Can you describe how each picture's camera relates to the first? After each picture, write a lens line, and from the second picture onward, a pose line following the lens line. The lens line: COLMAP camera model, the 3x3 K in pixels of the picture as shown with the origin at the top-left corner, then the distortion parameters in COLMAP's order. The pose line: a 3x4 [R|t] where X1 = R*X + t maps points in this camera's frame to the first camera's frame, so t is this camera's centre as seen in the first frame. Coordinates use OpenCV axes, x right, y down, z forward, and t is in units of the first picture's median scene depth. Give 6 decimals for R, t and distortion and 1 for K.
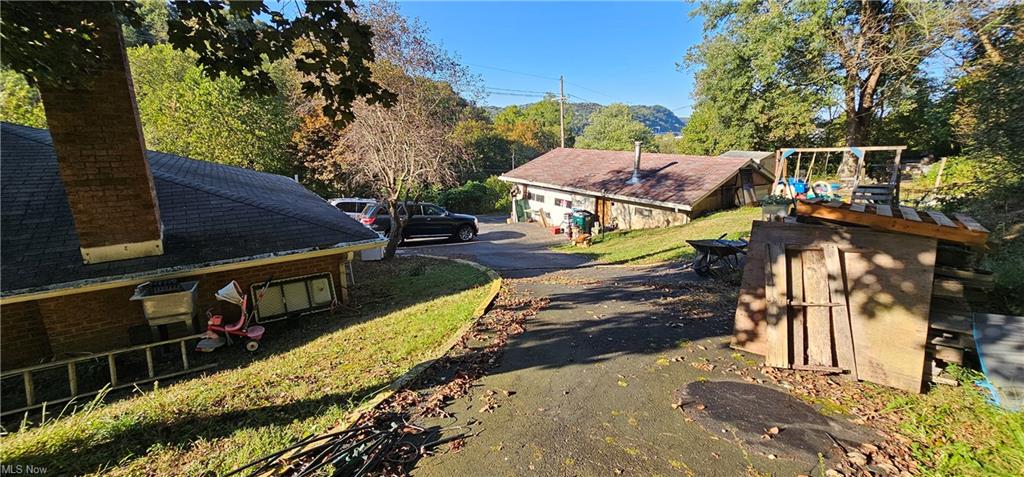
lens RADIAL K [[420.1, 0, 512.4], [0, 420.1, 236.3], [0, 0, 1]] dist [0.000890, -0.001107]
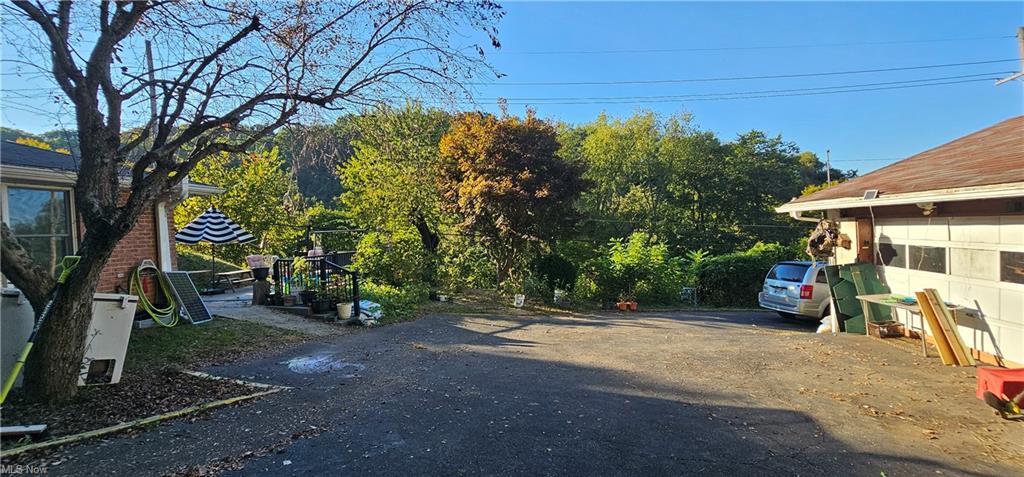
lens RADIAL K [[420.1, 0, 513.0], [0, 420.1, 235.2], [0, 0, 1]] dist [0.000890, -0.001107]
pose [[0.706644, -0.037445, -0.706578, 0.070257], [-0.118186, 0.978324, -0.170043, -0.022460], [0.697630, 0.203667, 0.686901, 0.601773]]
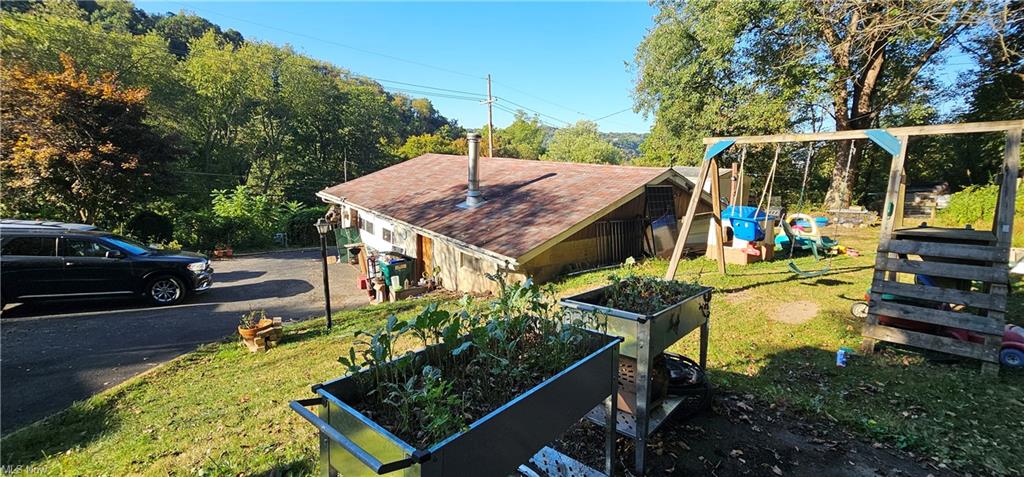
lens RADIAL K [[420.1, 0, 511.6], [0, 420.1, 235.5], [0, 0, 1]] dist [0.000890, -0.001107]
pose [[0.999413, 0.027710, 0.020167, 0.273323], [-0.026587, 0.998186, -0.054012, -0.049292], [-0.021627, 0.053444, 0.998337, 0.360906]]
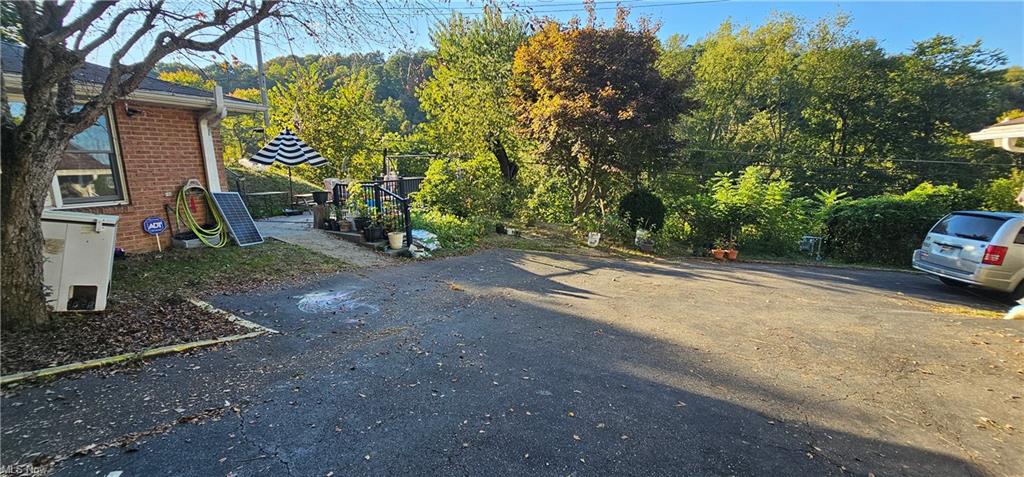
lens RADIAL K [[420.1, 0, 512.5], [0, 420.1, 236.2], [0, 0, 1]] dist [0.000890, -0.001107]
pose [[0.523759, 0.120548, -0.843294, 0.046608], [-0.178927, 0.983421, 0.029450, -0.035131], [0.832864, 0.135464, 0.536645, 0.663215]]
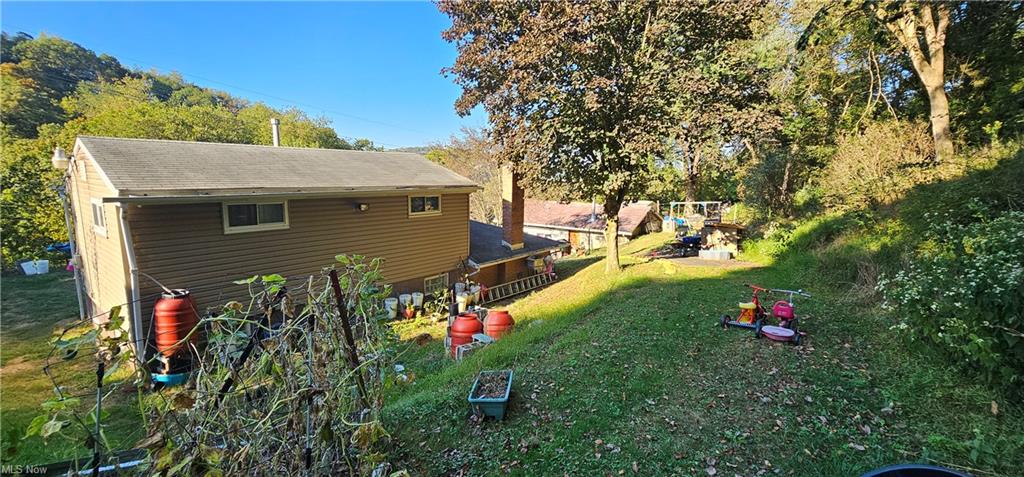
lens RADIAL K [[420.1, 0, 513.4], [0, 420.1, 240.8], [0, 0, 1]] dist [0.000890, -0.001107]
pose [[0.953452, -0.040758, 0.298776, -0.427883], [0.067799, 0.994430, -0.080701, 0.053863], [-0.293823, 0.097201, 0.950905, -0.420822]]
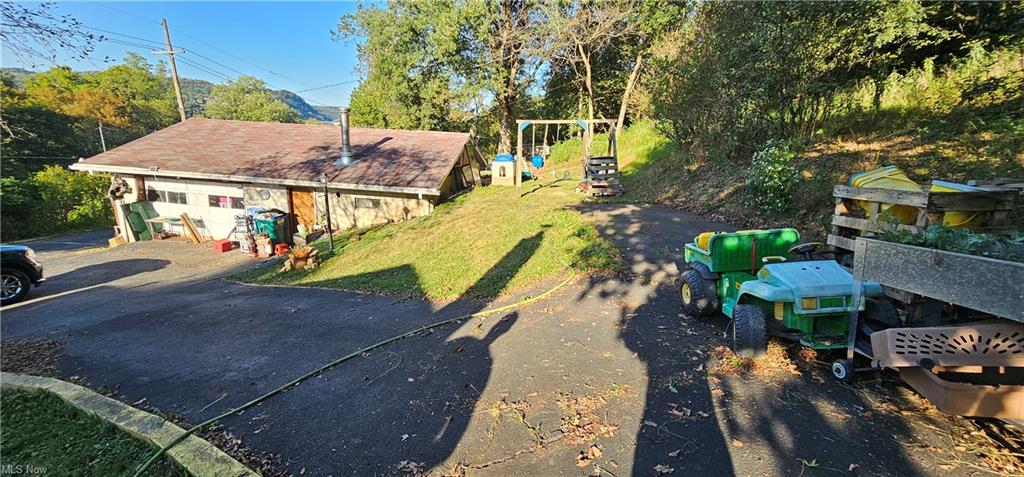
lens RADIAL K [[420.1, 0, 510.8], [0, 420.1, 238.1], [0, 0, 1]] dist [0.000890, -0.001107]
pose [[0.701301, -0.149765, 0.696955, -0.028820], [0.130709, 0.988122, 0.080809, -0.018382], [-0.700779, 0.034427, 0.712547, 0.229316]]
